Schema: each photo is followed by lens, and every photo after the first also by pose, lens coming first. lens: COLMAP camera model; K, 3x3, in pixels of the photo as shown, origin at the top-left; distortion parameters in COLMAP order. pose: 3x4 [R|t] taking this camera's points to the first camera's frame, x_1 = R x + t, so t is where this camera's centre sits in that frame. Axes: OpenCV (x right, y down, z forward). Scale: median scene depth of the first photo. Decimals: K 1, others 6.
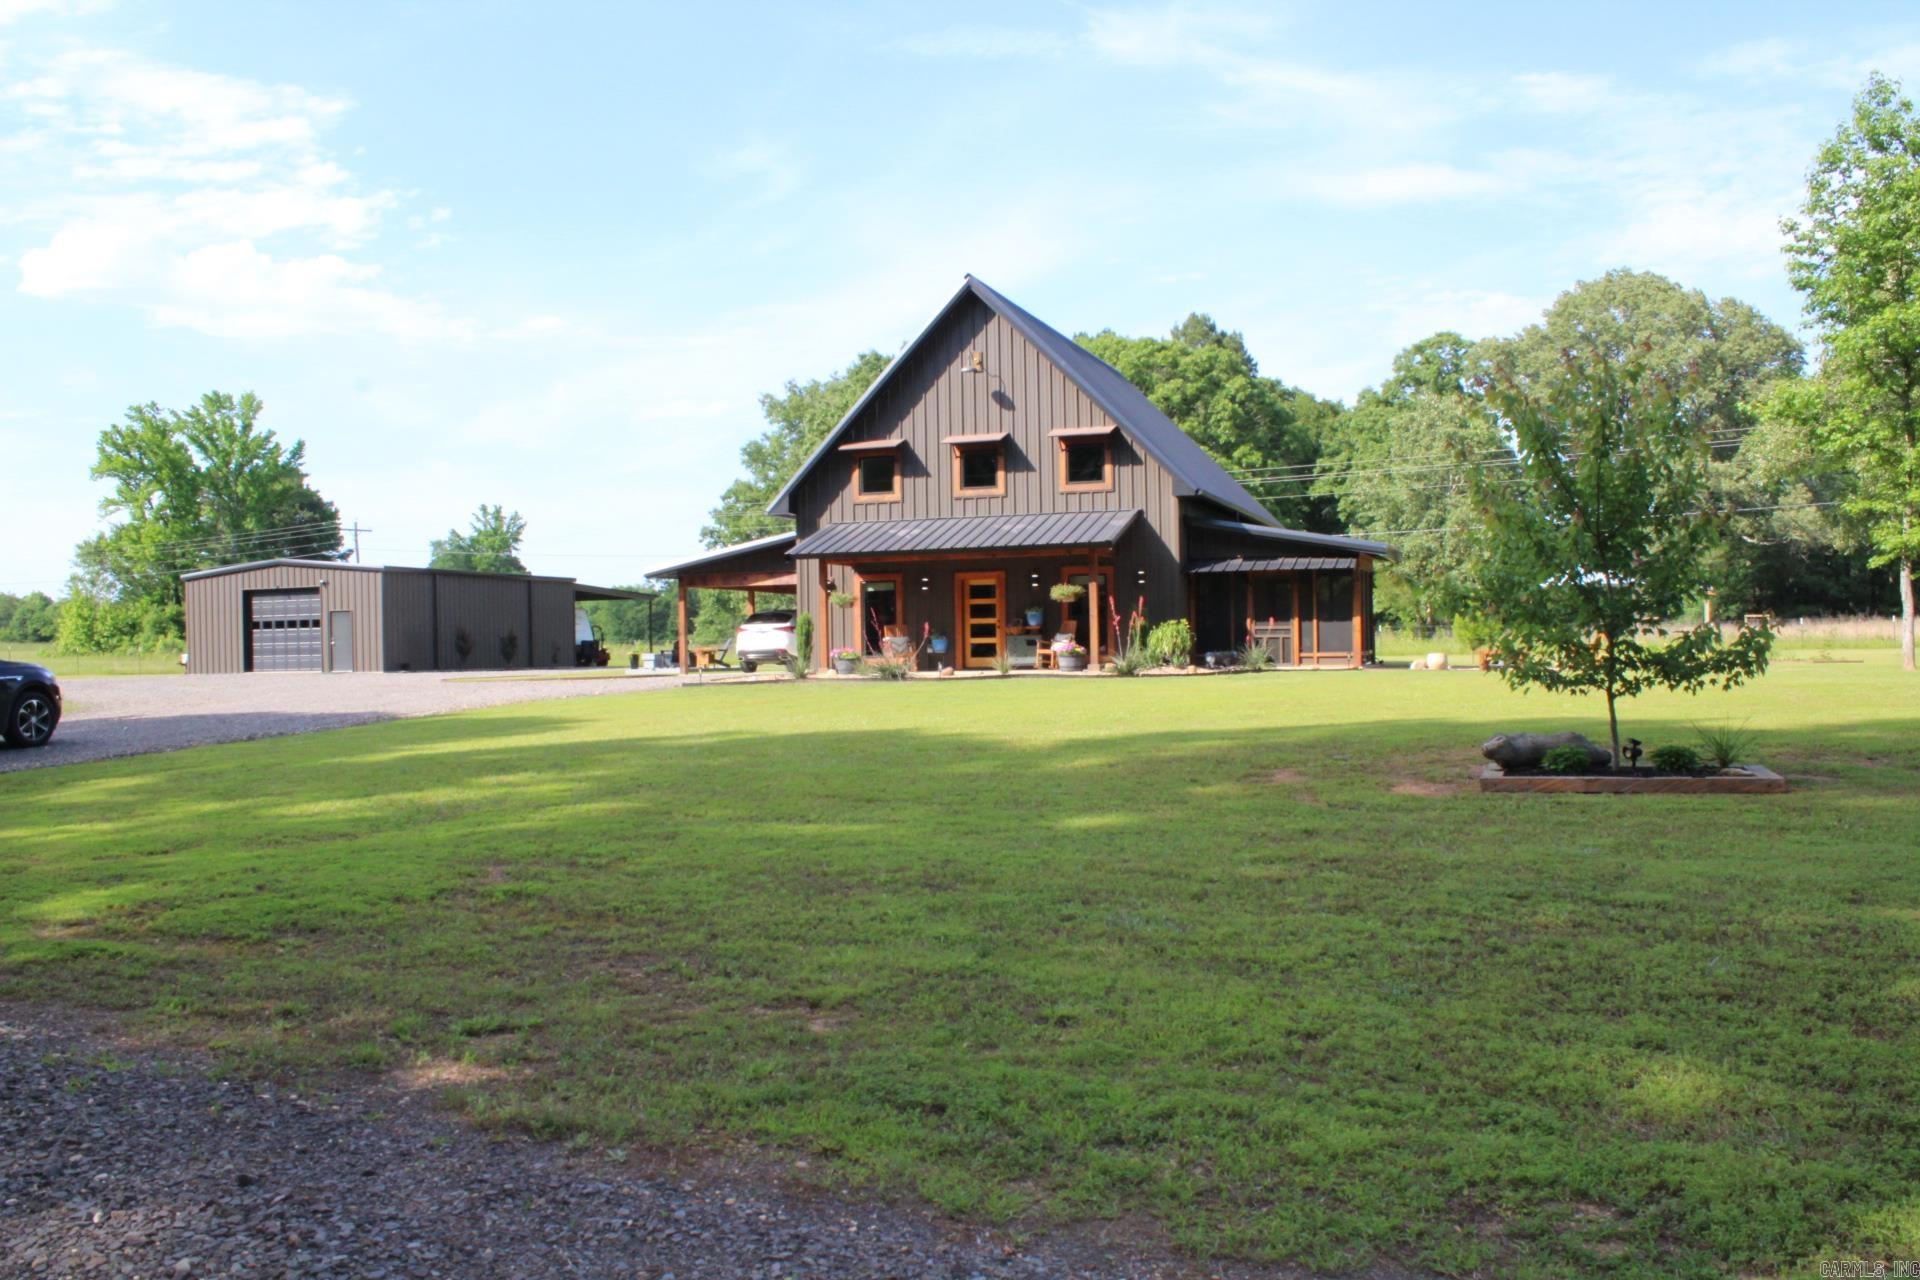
lens RADIAL K [[1567.9, 0, 956.6], [0, 1567.9, 642.1], [0, 0, 1]] dist [-0.091836, 0.044919]
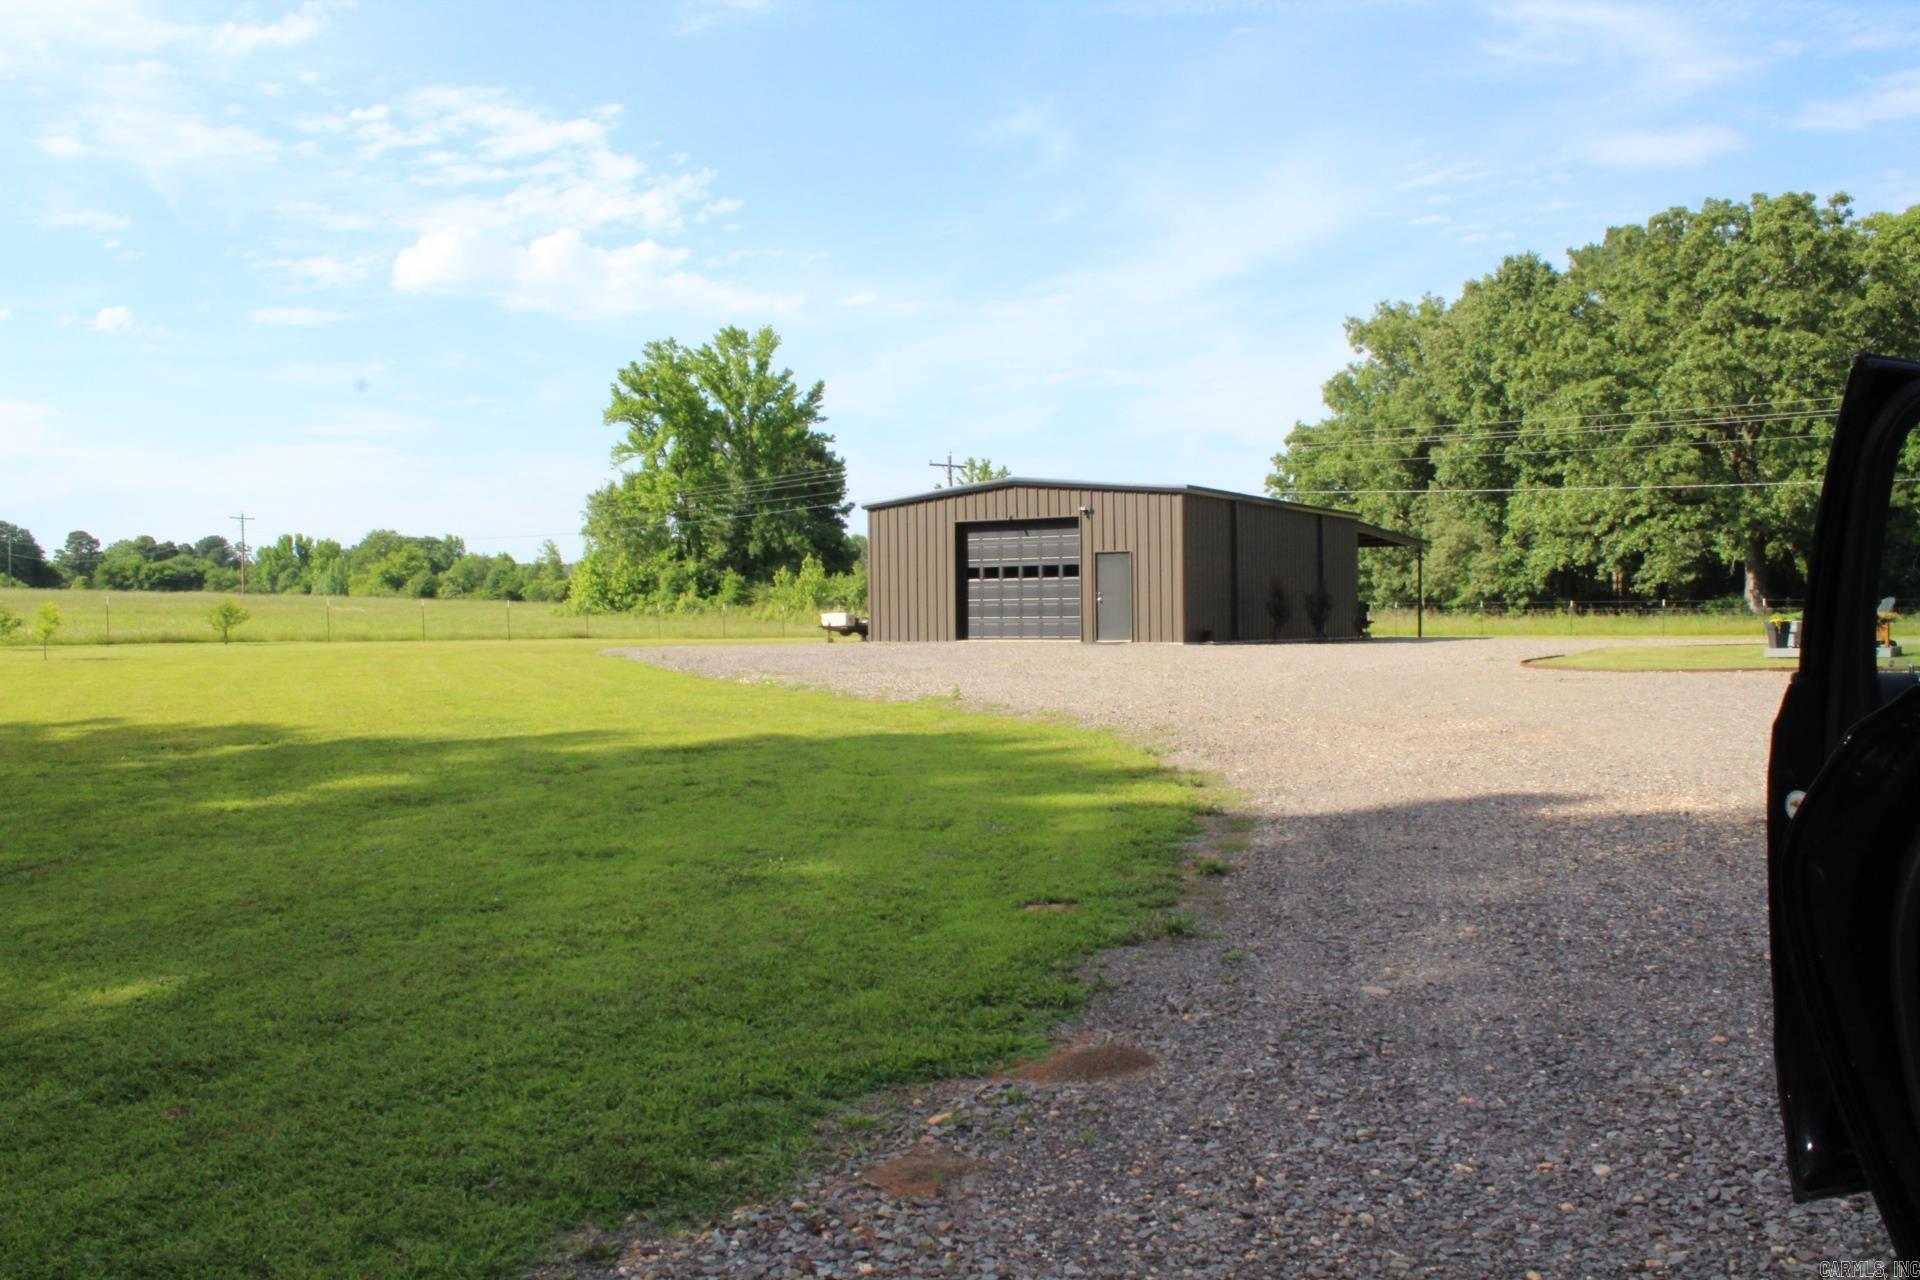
lens RADIAL K [[1567.9, 0, 961.6], [0, 1567.9, 634.8], [0, 0, 1]] dist [-0.091836, 0.044919]
pose [[0.970369, 0.017631, -0.240982, -0.128640], [-0.014148, 0.999769, 0.016175, 0.002516], [0.241211, -0.012286, 0.970395, 0.138279]]
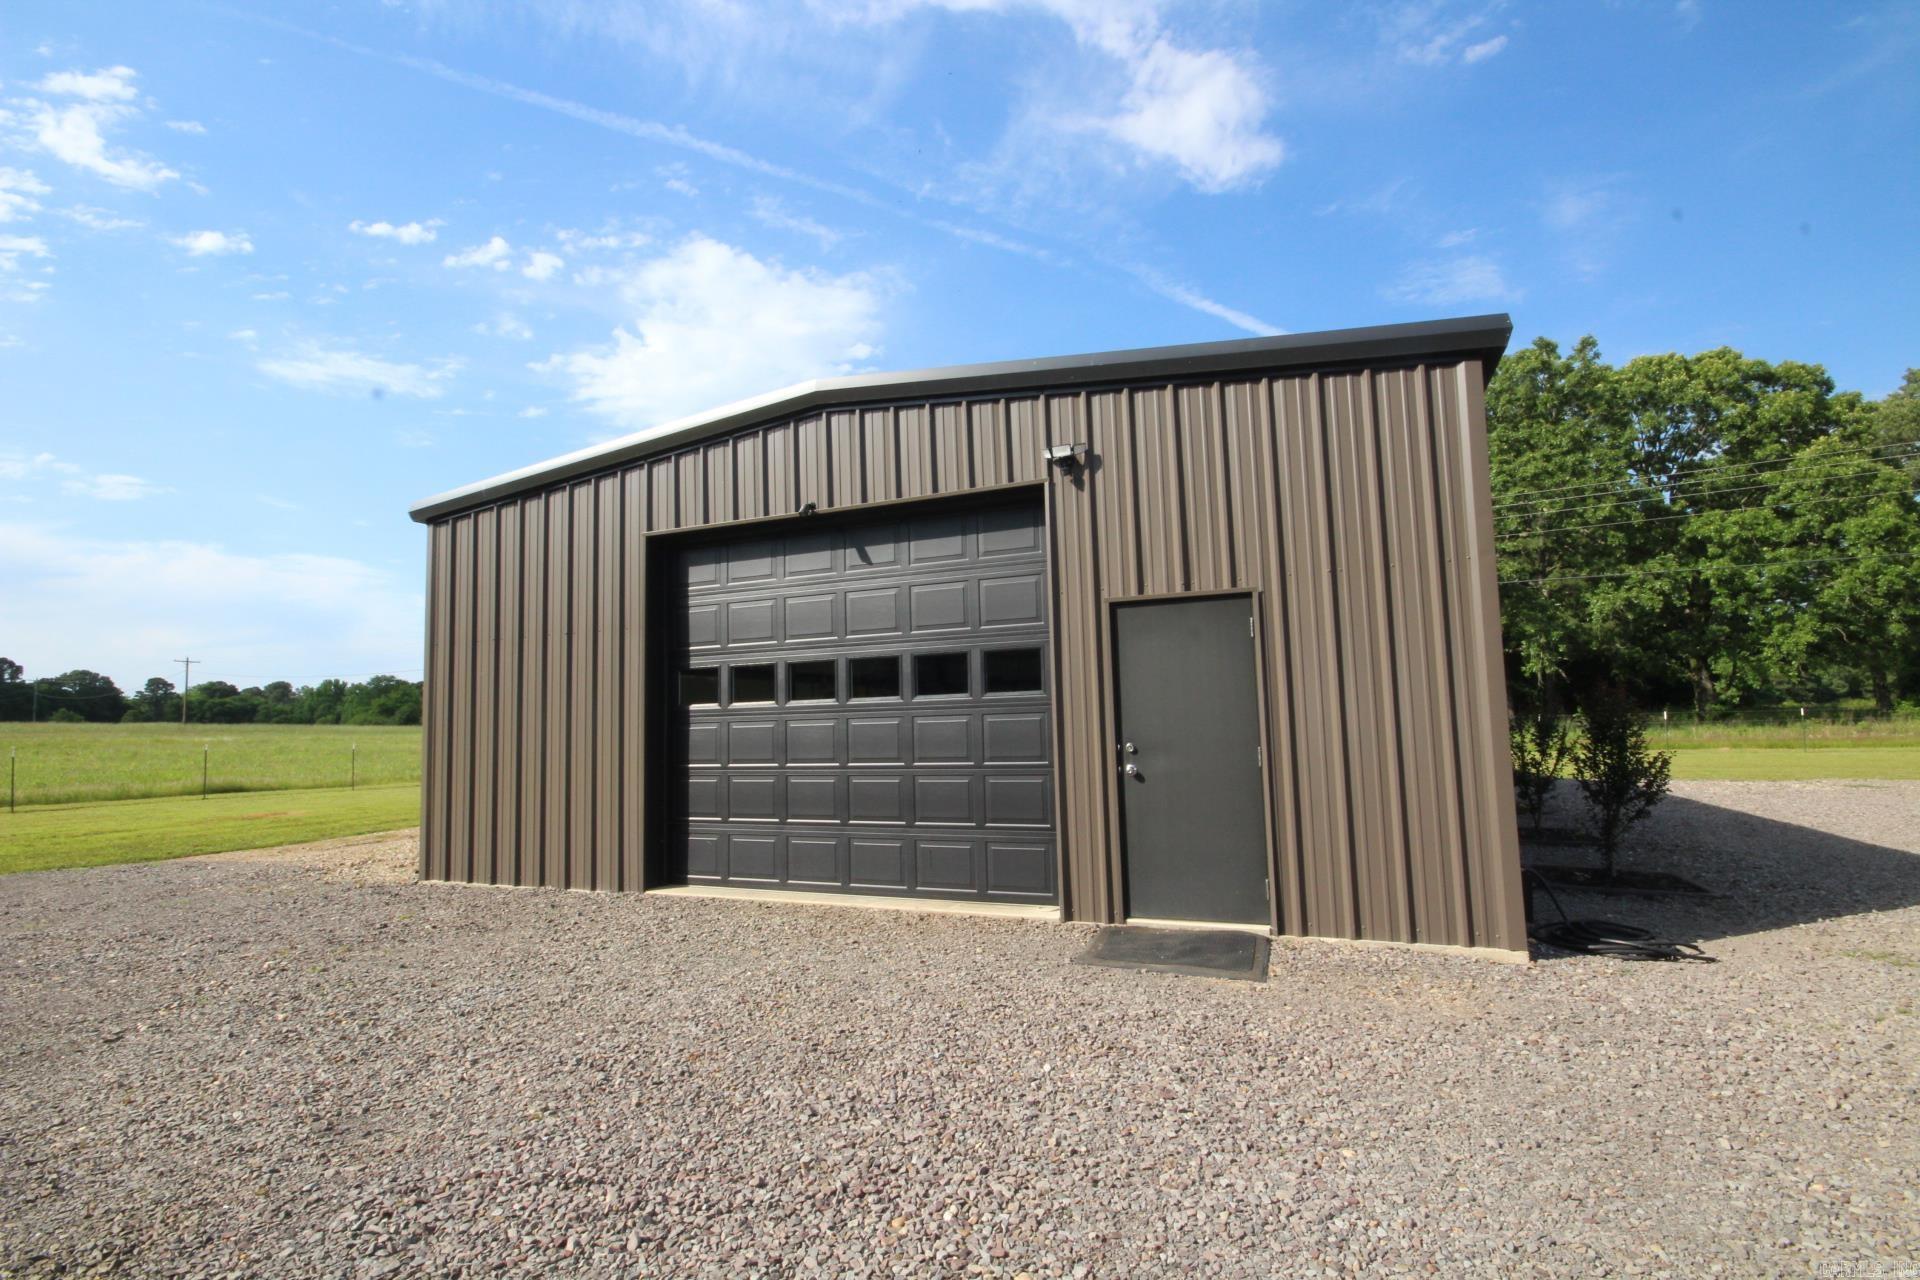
lens RADIAL K [[900.3, 0, 943.3], [0, 900.3, 641.2], [0, 0, 1]] dist [-0.021789, -0.003865]
pose [[0.996163, -0.011211, -0.086793, -0.181015], [0.003385, 0.995954, -0.089798, -0.002275], [0.087449, 0.089160, 0.992171, 0.386351]]
